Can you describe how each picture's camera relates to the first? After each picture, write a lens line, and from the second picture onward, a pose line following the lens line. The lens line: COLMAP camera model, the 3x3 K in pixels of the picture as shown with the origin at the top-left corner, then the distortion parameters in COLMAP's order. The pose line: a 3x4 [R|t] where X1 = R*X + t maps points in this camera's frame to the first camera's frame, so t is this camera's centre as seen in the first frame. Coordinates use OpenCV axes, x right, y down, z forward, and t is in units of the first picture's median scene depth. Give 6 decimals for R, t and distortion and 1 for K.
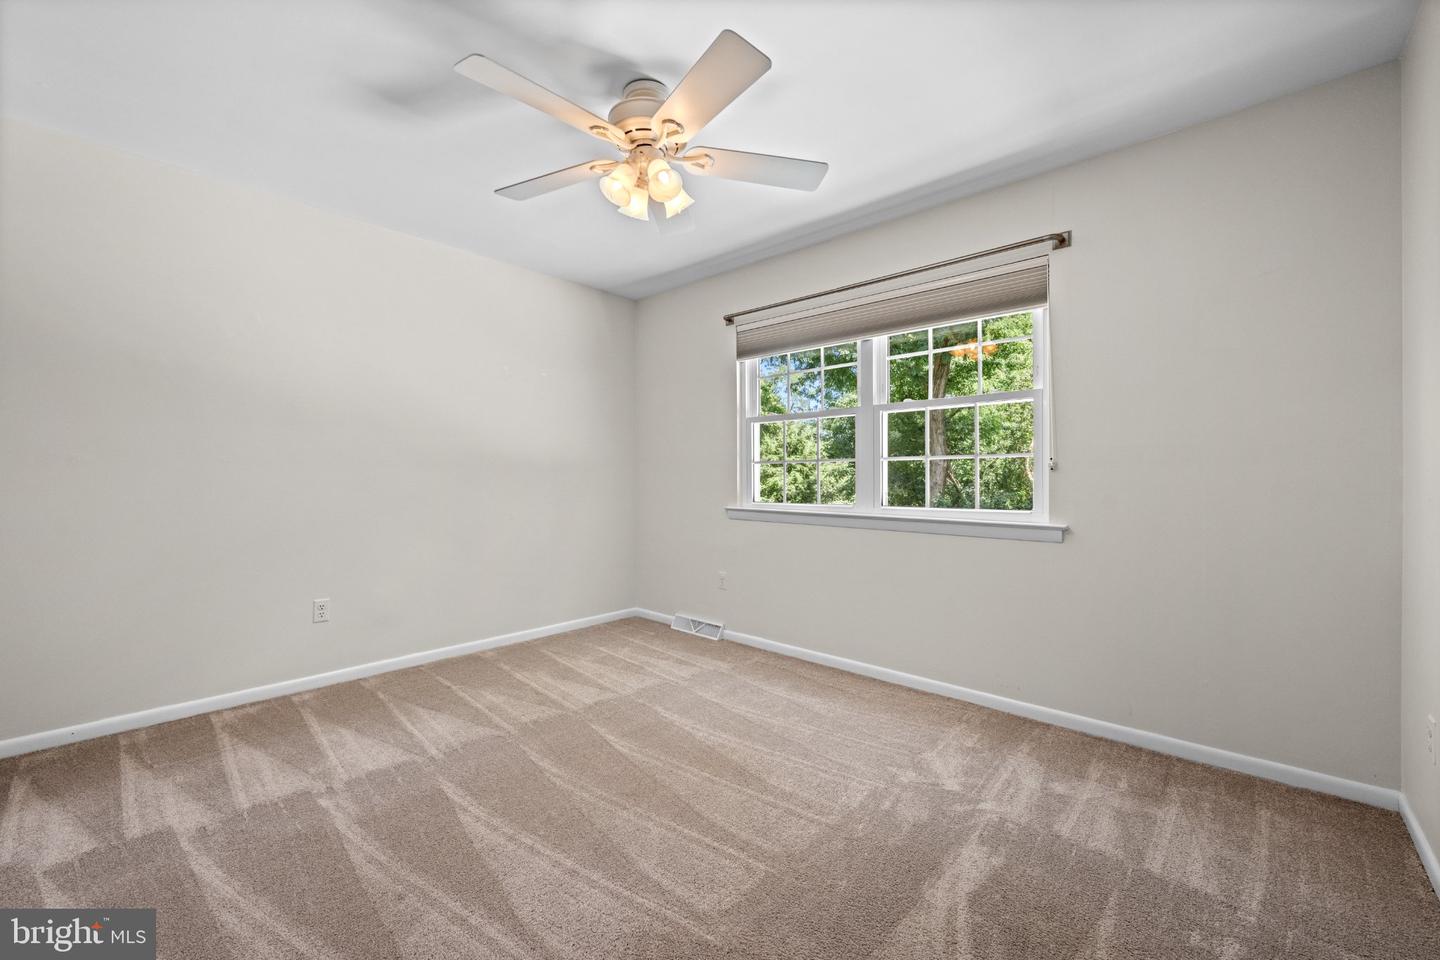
lens RADIAL K [[574.2, 0, 721.7], [0, 574.2, 478.2], [0, 0, 1]] dist [-0.002872, 0.000100]
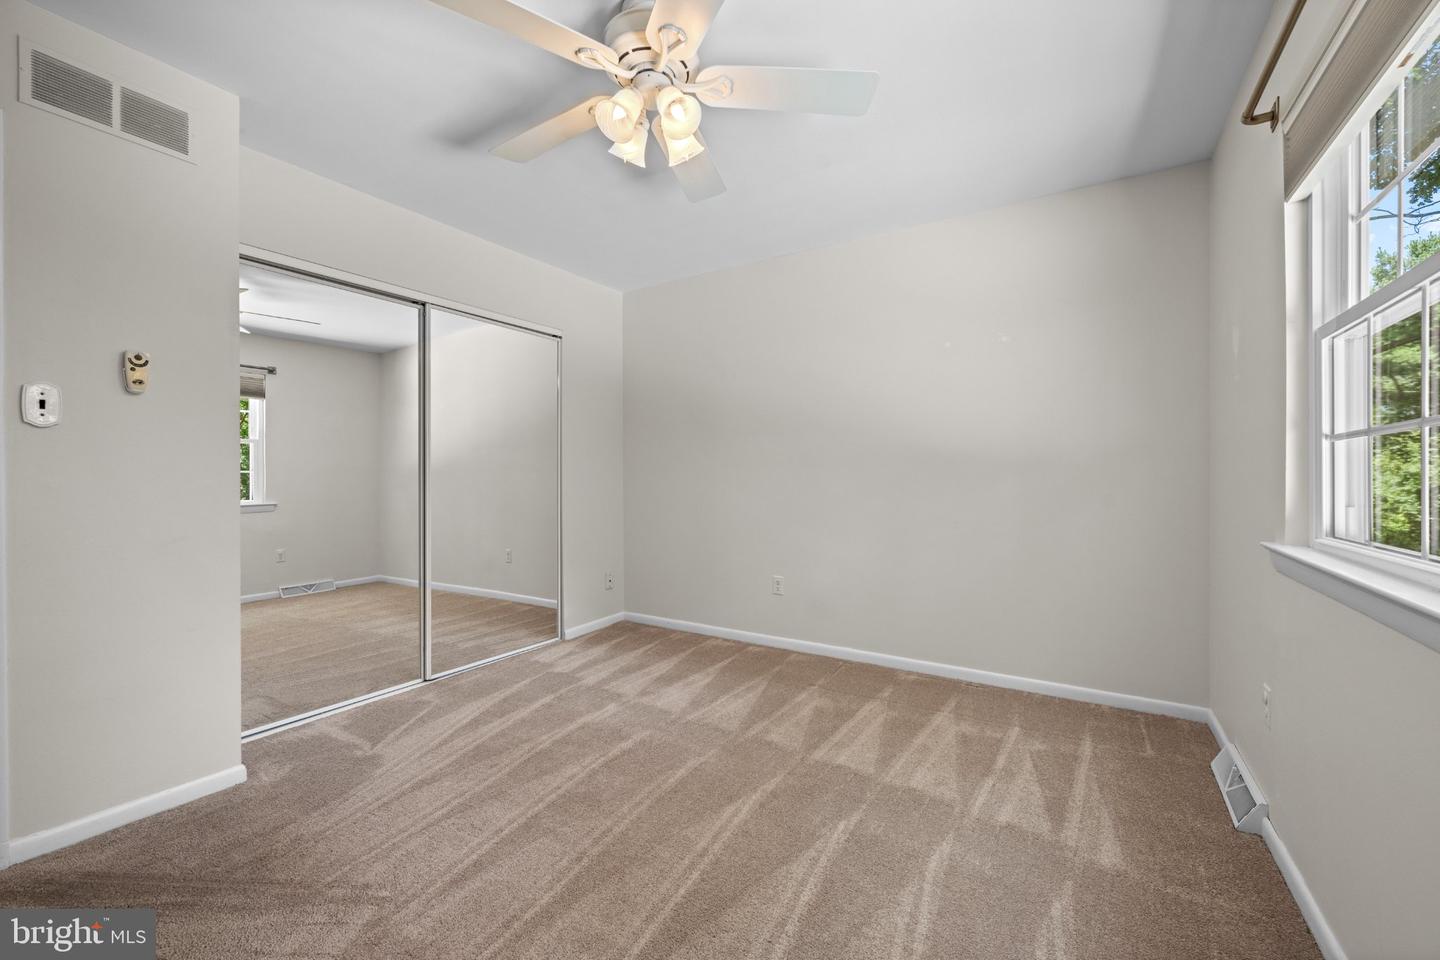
lens RADIAL K [[574.2, 0, 720.0], [0, 574.2, 476.3], [0, 0, 1]] dist [-0.002872, 0.000100]
pose [[0.184701, -0.001185, -0.982794, 0.491685], [-0.006278, 0.999977, -0.002385, 0.004019], [0.982775, 0.006611, 0.184689, 0.670850]]
